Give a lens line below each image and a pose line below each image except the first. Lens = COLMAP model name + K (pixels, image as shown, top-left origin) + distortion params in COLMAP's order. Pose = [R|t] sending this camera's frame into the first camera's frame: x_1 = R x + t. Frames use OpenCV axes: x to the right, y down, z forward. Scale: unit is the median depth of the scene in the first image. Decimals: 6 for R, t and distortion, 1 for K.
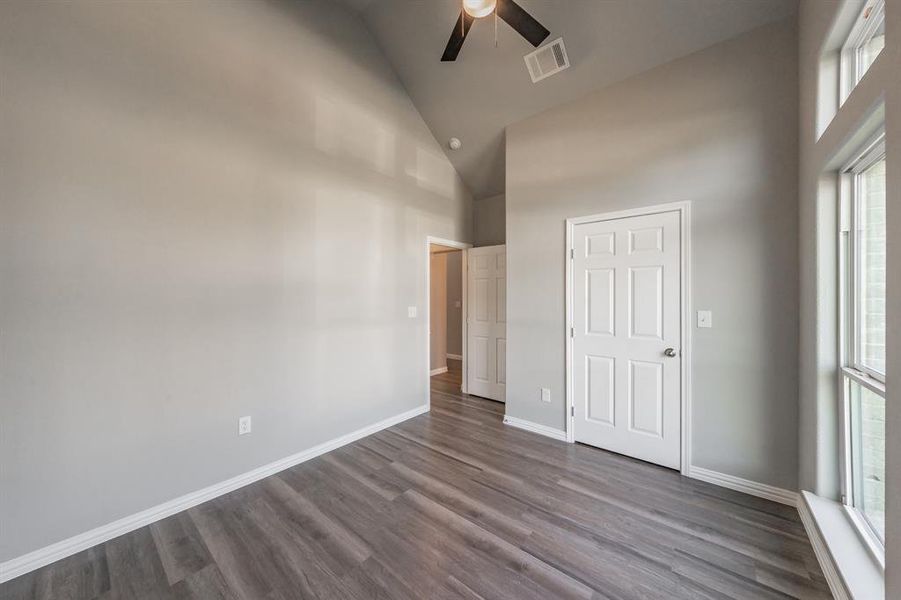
lens RADIAL K [[321.8, 0, 451.1], [0, 321.8, 292.8], [0, 0, 1]] dist [0.000708, 0.000042]
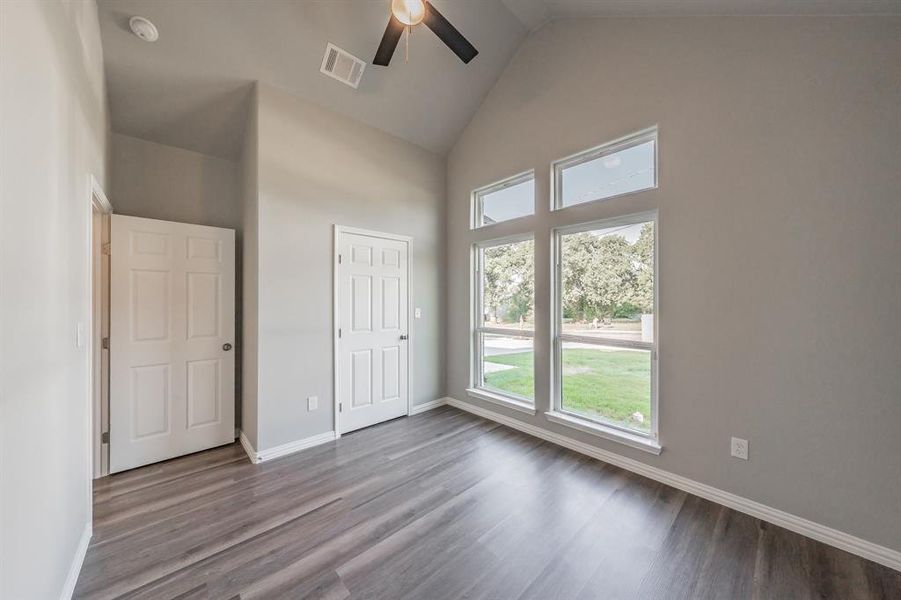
lens RADIAL K [[305.7, 0, 459.5], [0, 305.7, 297.5], [0, 0, 1]] dist [0.001813, 0.000167]
pose [[0.129887, 0.003036, 0.991524, -0.616298], [-0.007976, 0.999966, -0.002017, 0.004453], [-0.991497, -0.007646, 0.129907, 0.518318]]
